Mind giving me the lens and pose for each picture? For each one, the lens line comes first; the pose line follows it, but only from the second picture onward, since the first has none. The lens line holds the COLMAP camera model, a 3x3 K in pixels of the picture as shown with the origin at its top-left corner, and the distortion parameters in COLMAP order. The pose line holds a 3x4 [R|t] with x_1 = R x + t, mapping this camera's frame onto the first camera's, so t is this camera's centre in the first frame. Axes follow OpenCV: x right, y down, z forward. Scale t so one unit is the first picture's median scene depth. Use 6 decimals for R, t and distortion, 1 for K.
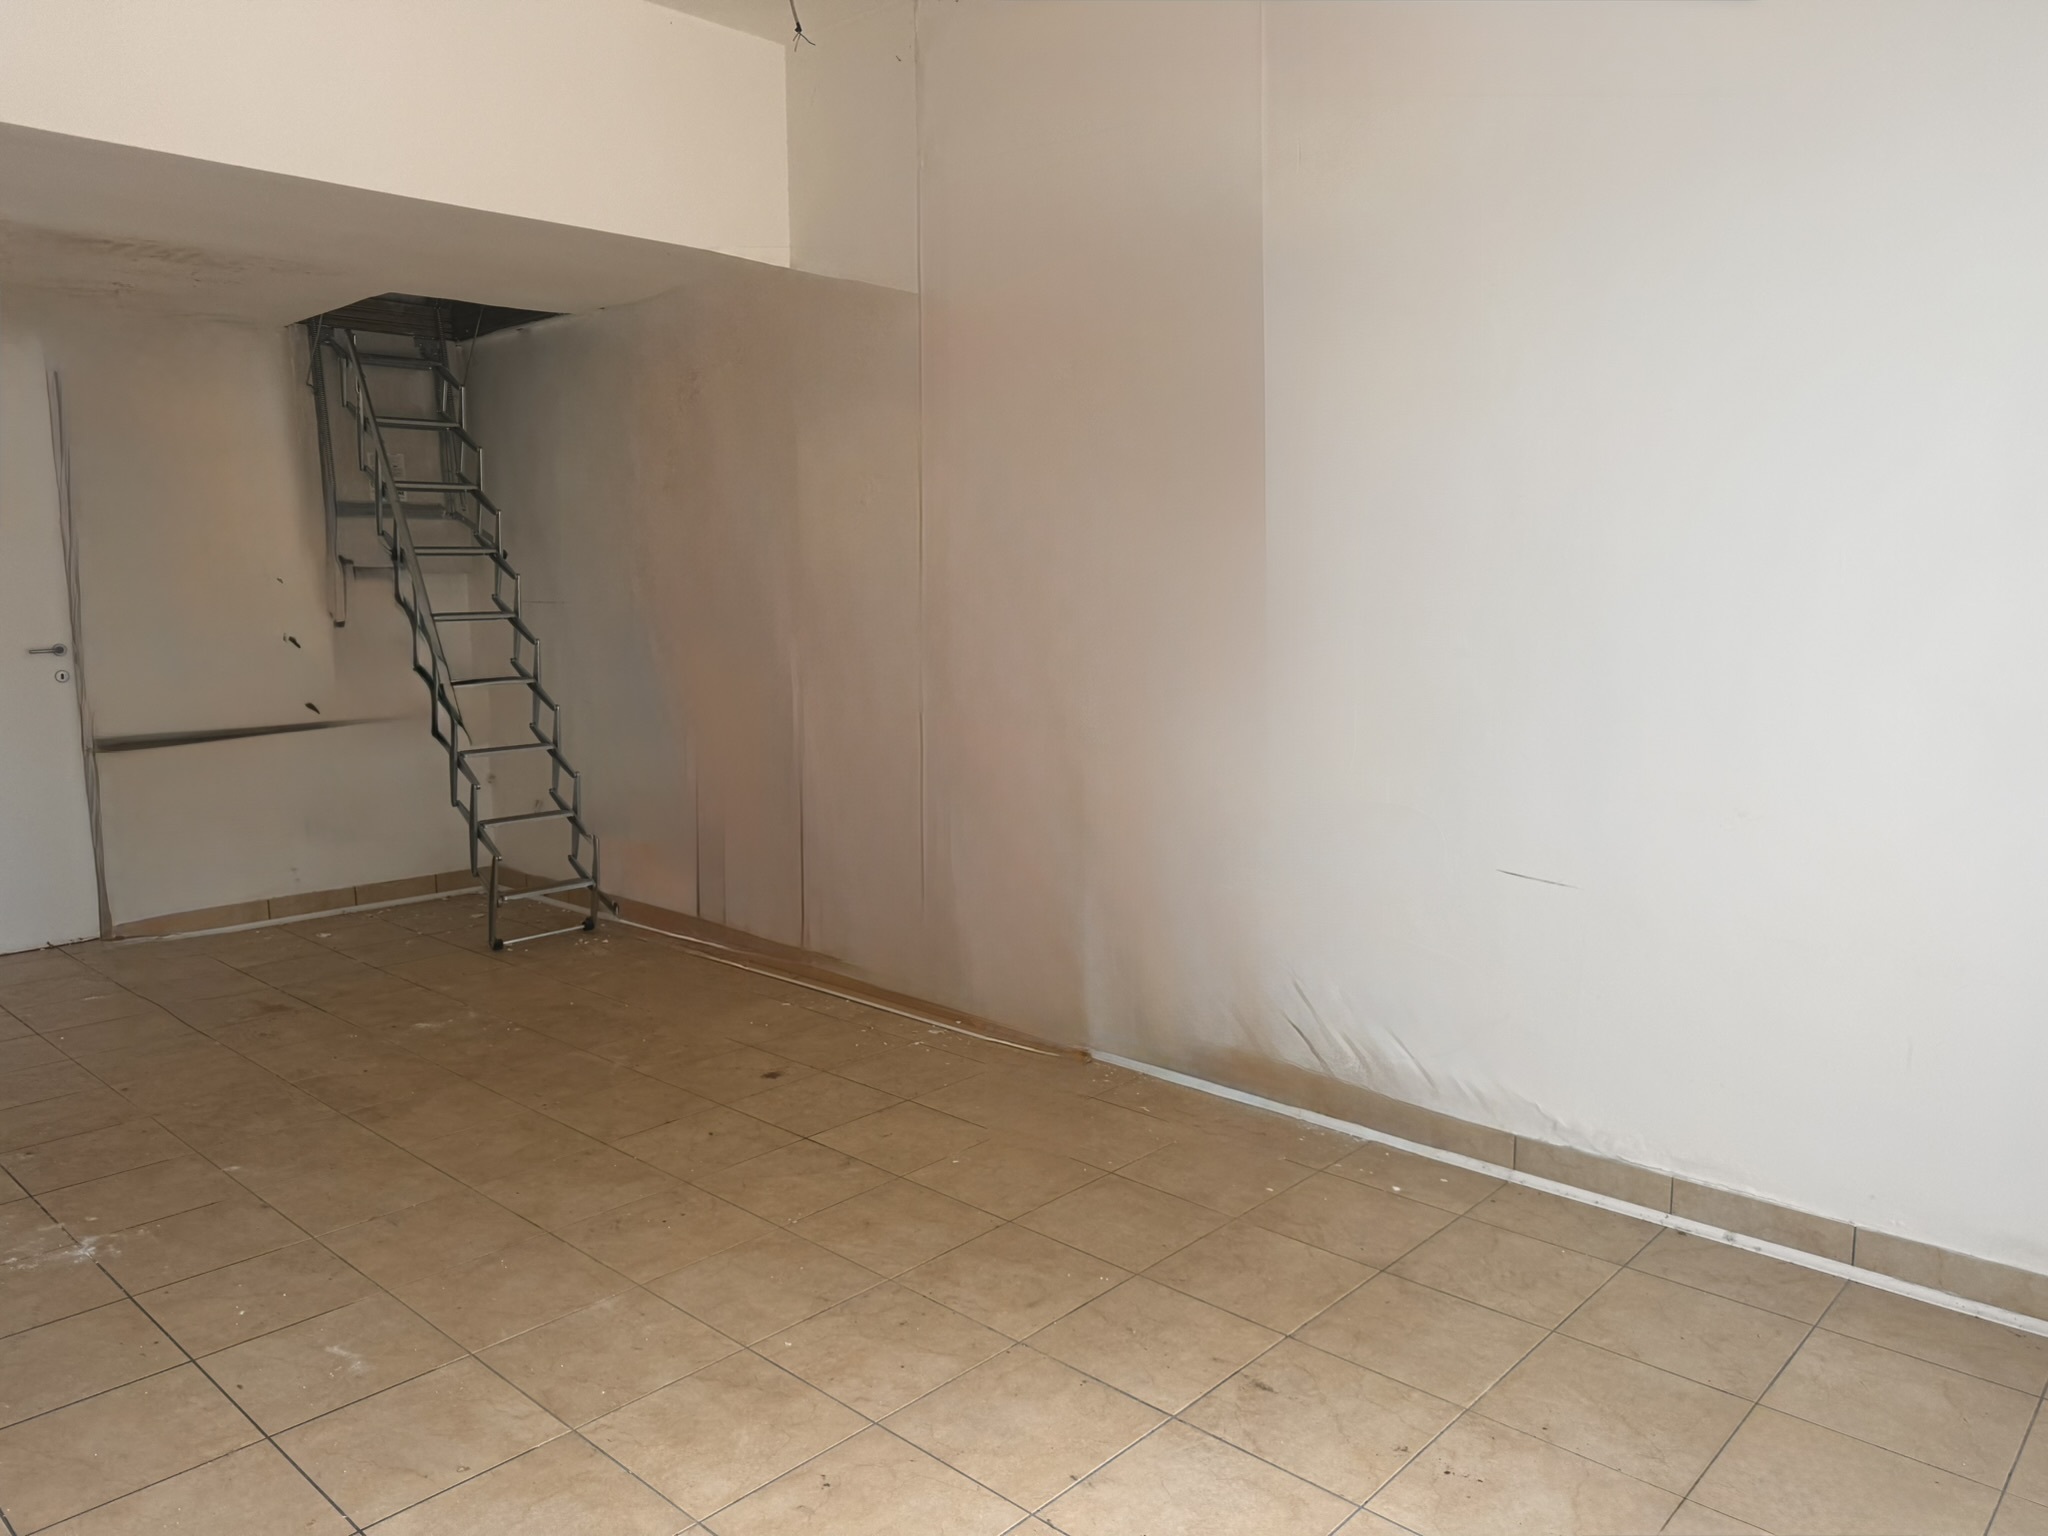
lens RADIAL K [[1466.2, 0, 971.9], [0, 1466.2, 769.5], [0, 0, 1]] dist [-0.001035, -0.000229]
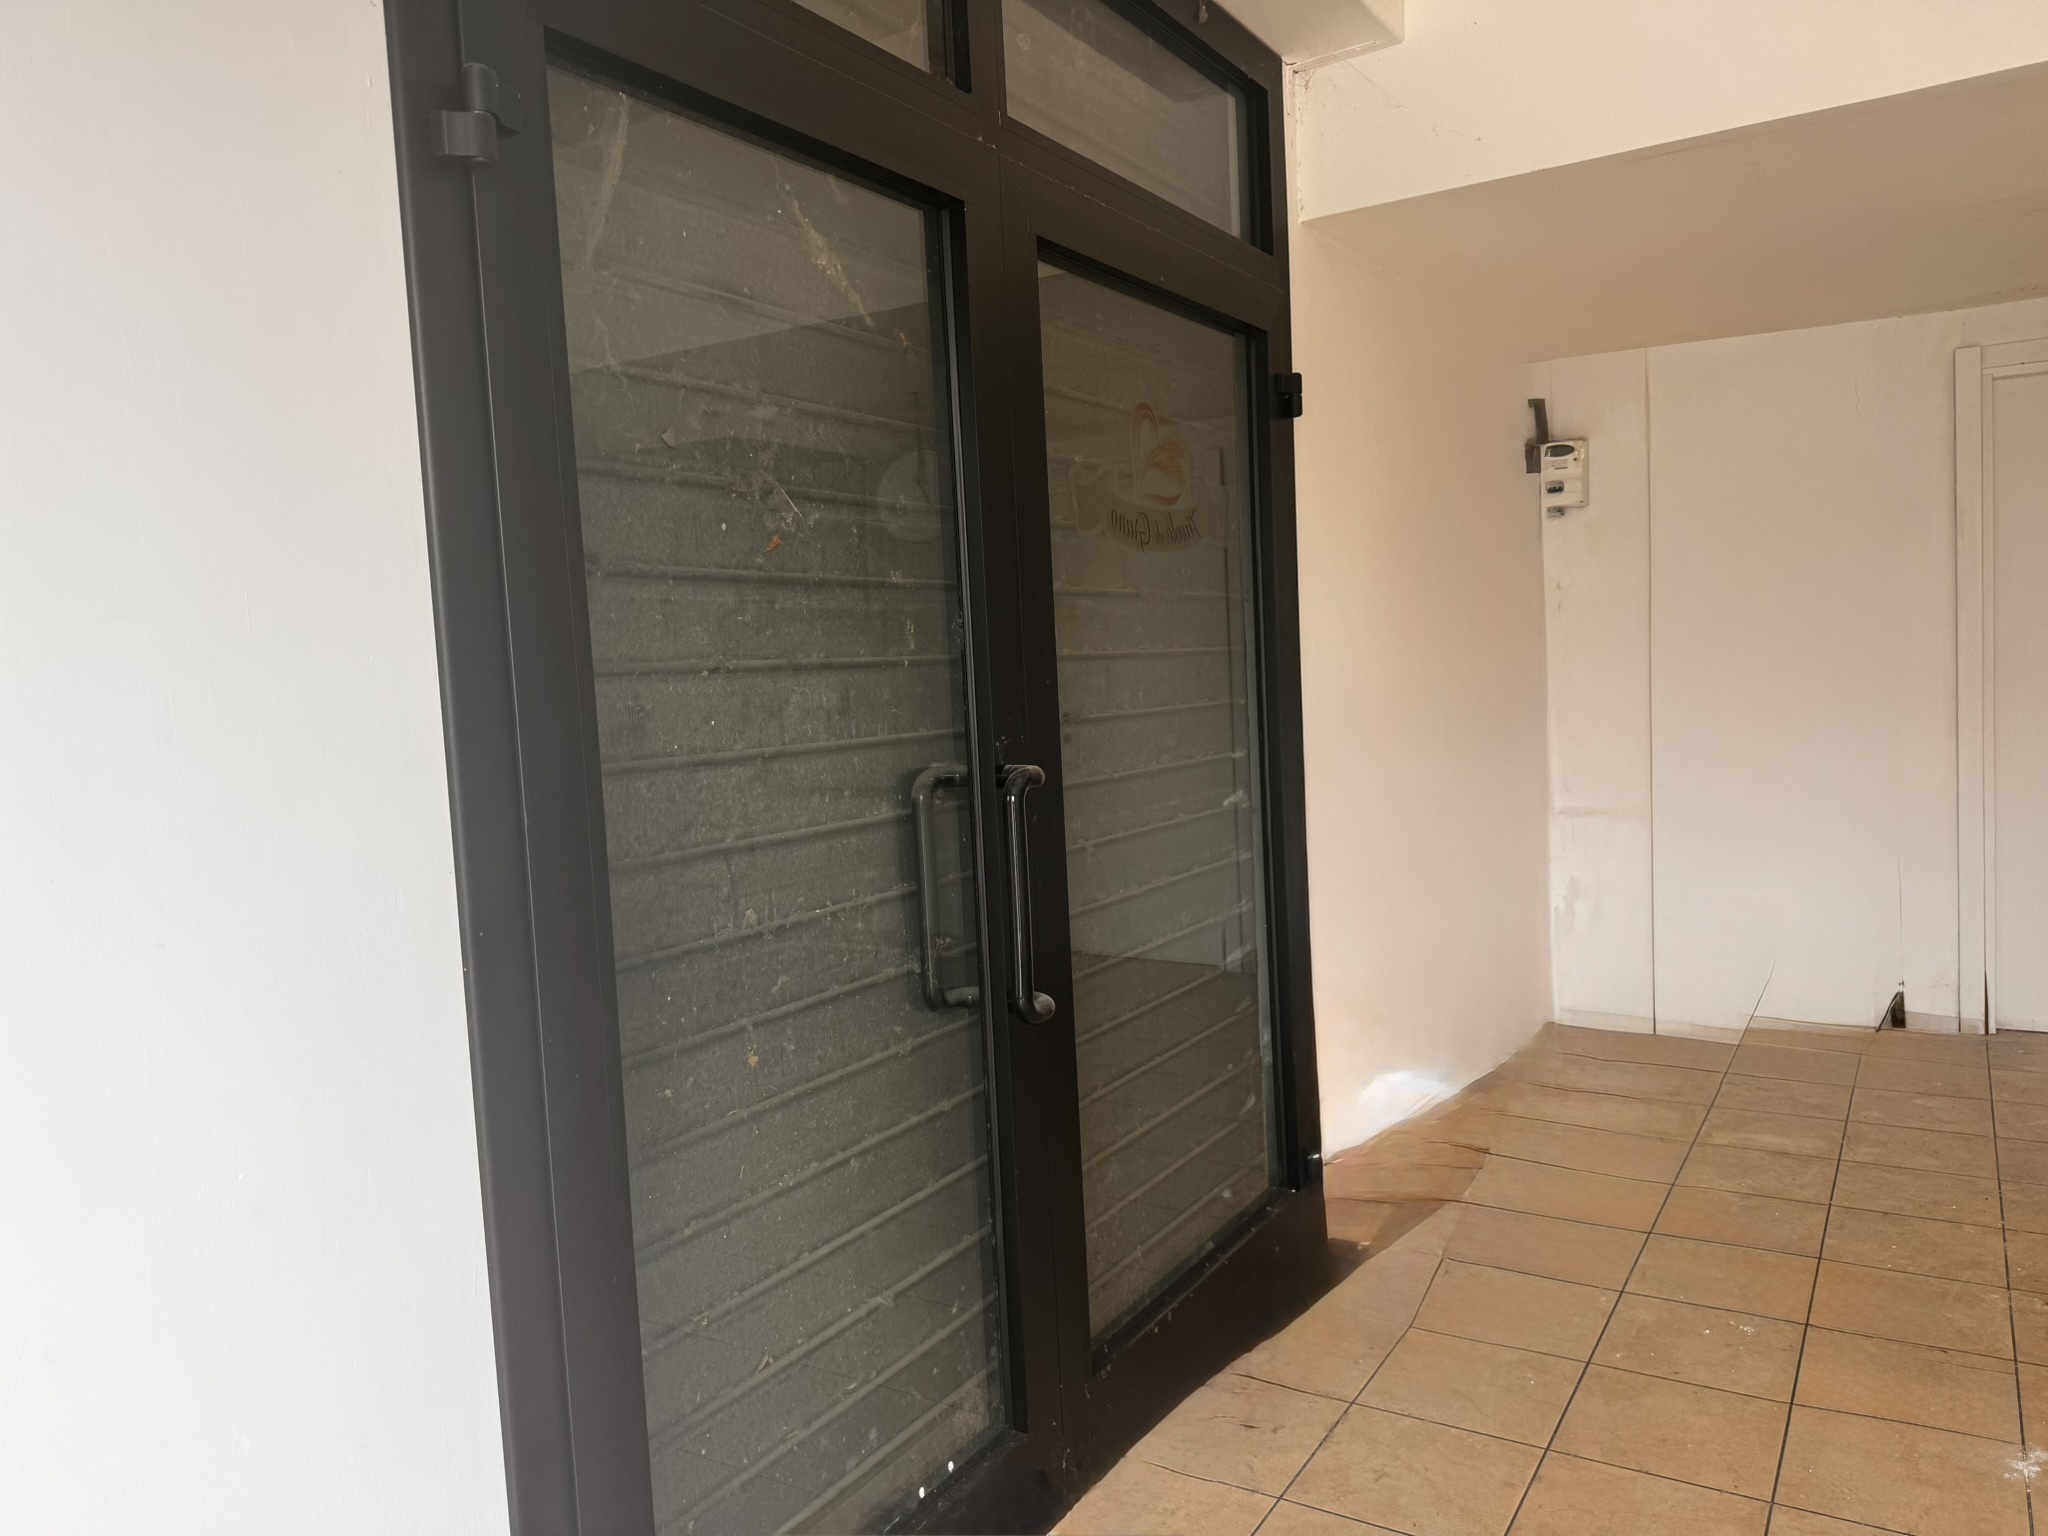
lens RADIAL K [[1431.5, 0, 1024.0], [0, 1431.5, 768.0], [0, 0, 1]] dist [0.046743, -0.064424]
pose [[0.193881, 0.067681, -0.978688, 0.015195], [-0.075913, 0.995661, 0.053816, -0.040620], [0.978084, 0.063861, 0.198178, 0.269585]]
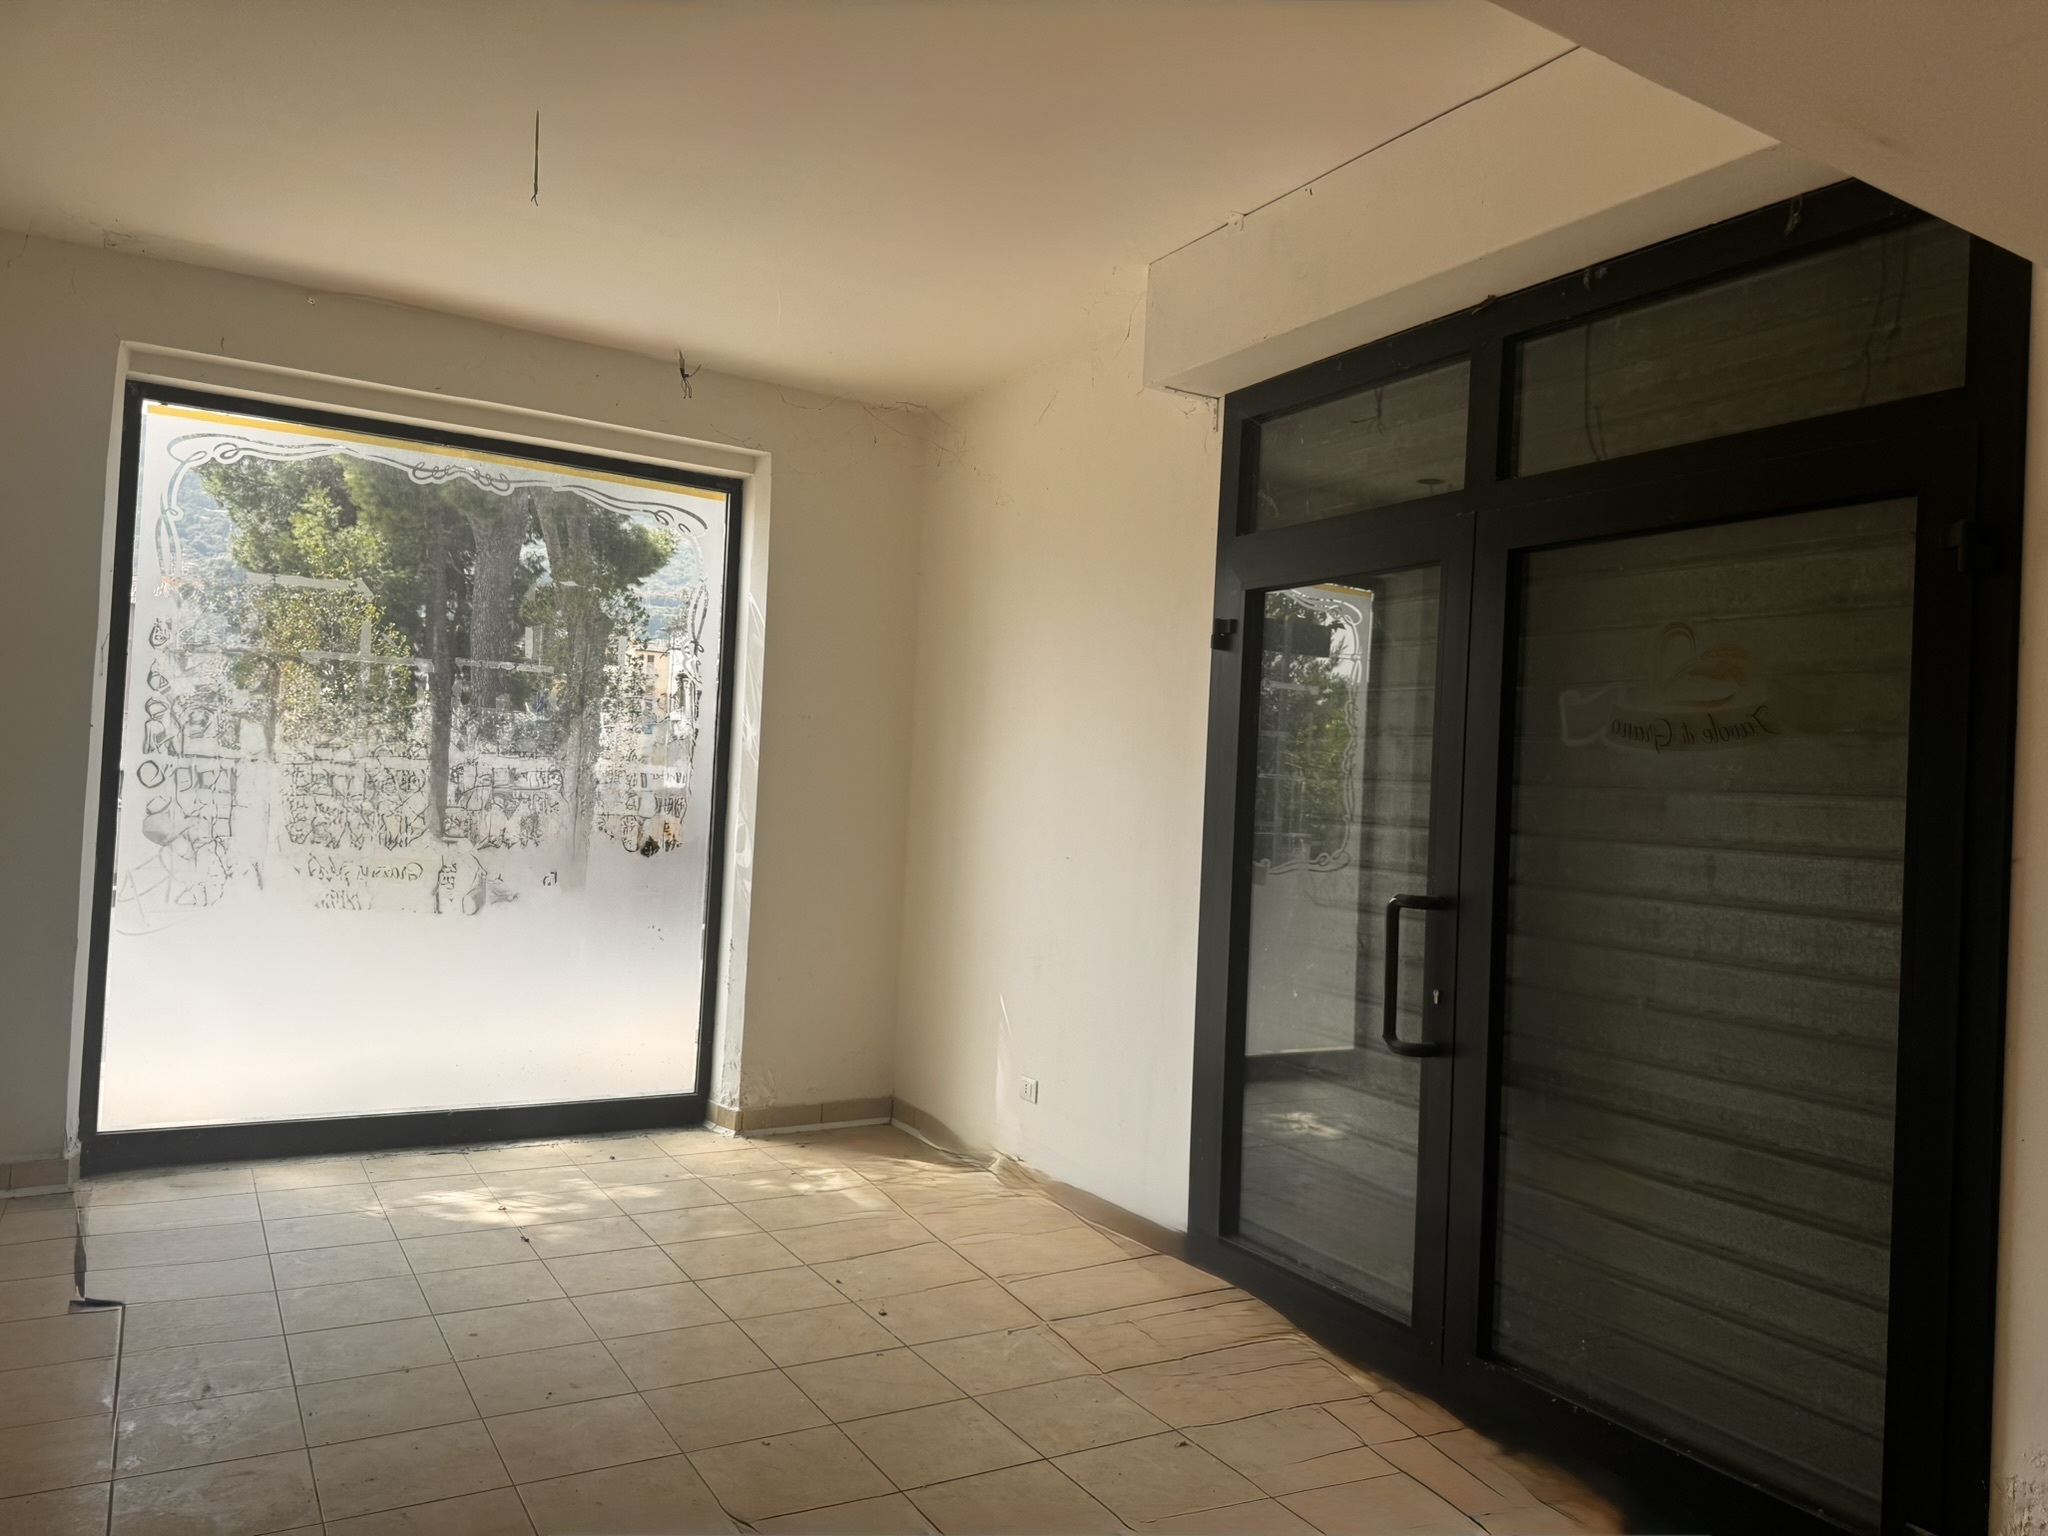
lens RADIAL K [[1431.5, 0, 1024.0], [0, 1431.5, 768.0], [0, 0, 1]] dist [0.046743, -0.064424]
pose [[-0.963766, -0.033732, 0.264609, -0.625382], [-0.007644, 0.995057, 0.099006, -0.201016], [-0.266641, 0.093396, -0.959260, 1.477942]]
